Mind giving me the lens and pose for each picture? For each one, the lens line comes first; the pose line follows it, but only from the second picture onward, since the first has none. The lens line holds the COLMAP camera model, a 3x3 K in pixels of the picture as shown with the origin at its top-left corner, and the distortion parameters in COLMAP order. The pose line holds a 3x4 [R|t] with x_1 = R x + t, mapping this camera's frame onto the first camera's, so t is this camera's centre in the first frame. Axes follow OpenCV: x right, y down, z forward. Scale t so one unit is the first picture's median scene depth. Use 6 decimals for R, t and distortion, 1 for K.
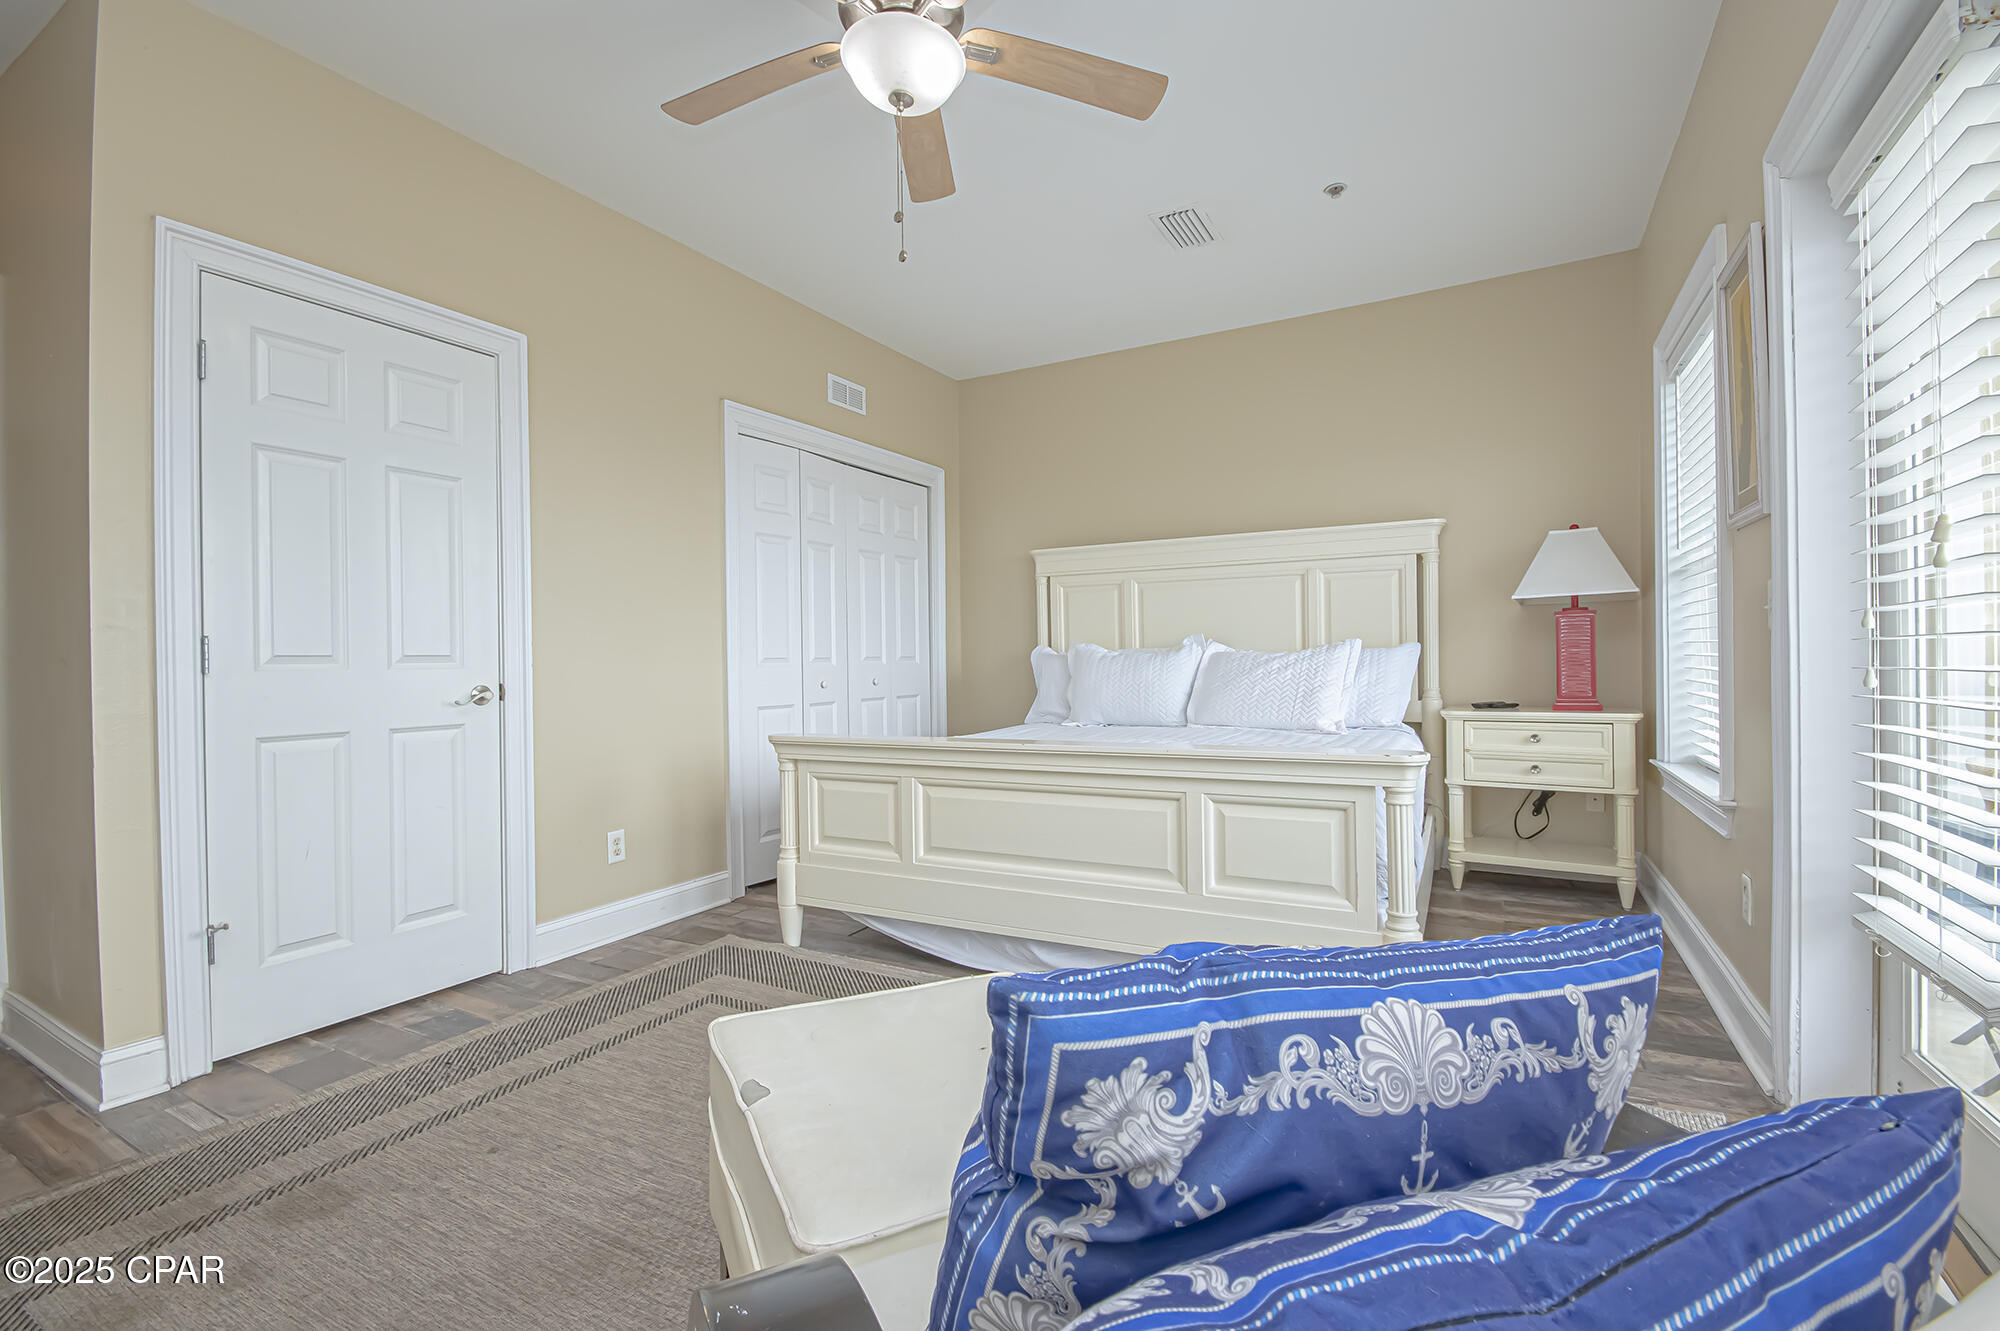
lens RADIAL K [[873.4, 0, 1009.5], [0, 873.4, 662.9], [0, 0, 1]] dist [0.008914, -0.013204]
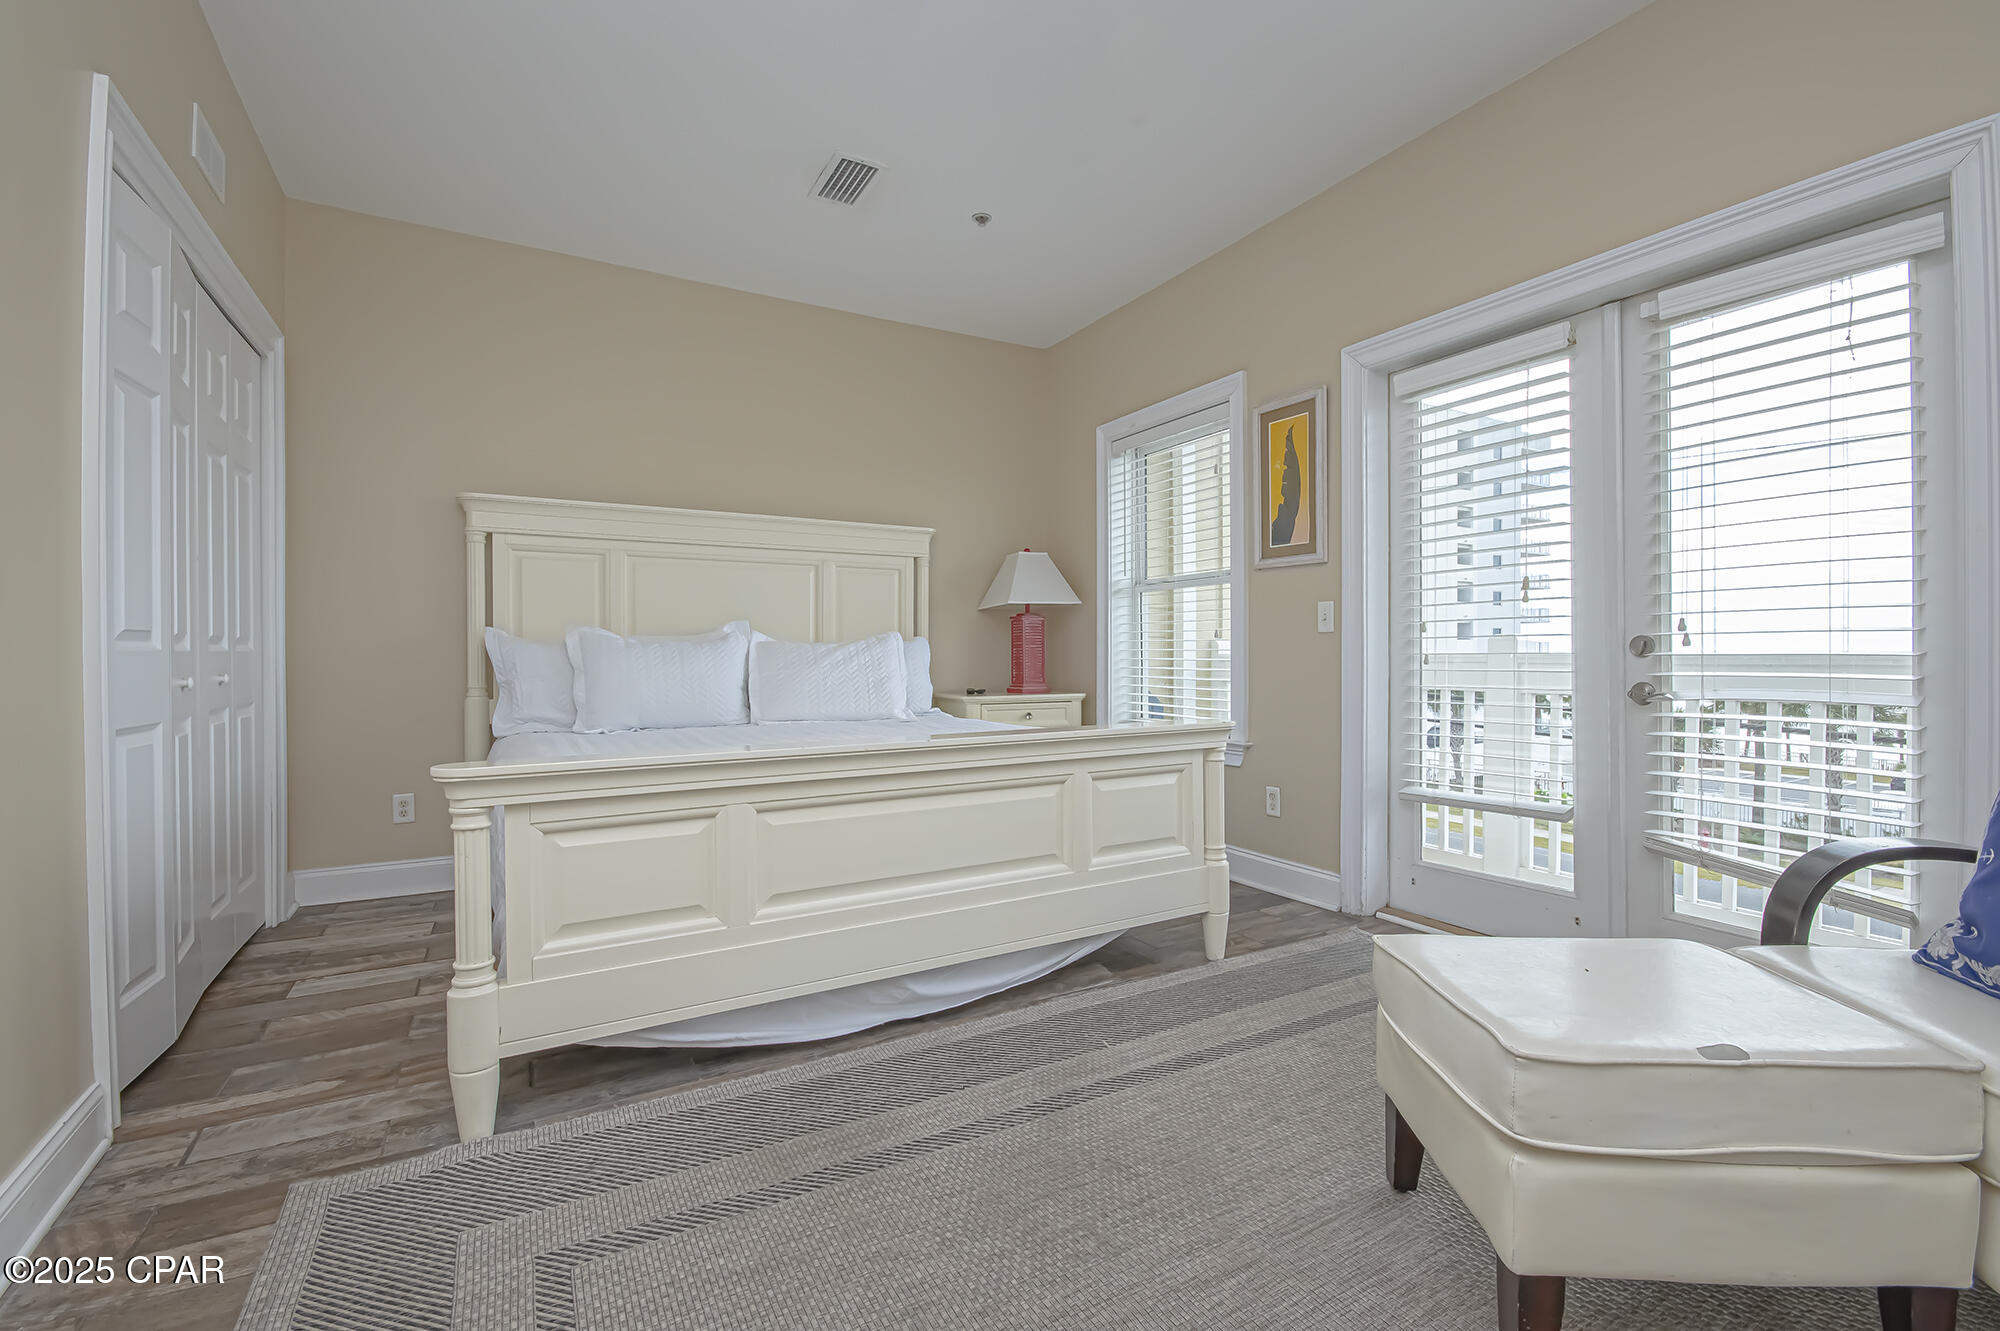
lens RADIAL K [[873.4, 0, 991.9], [0, 873.4, 655.1], [0, 0, 1]] dist [0.008914, -0.013204]
pose [[0.540231, 0.015809, 0.841368, -0.431385], [0.006084, 0.999724, -0.022691, 0.025970], [-0.841495, 0.017377, 0.539986, 0.337816]]
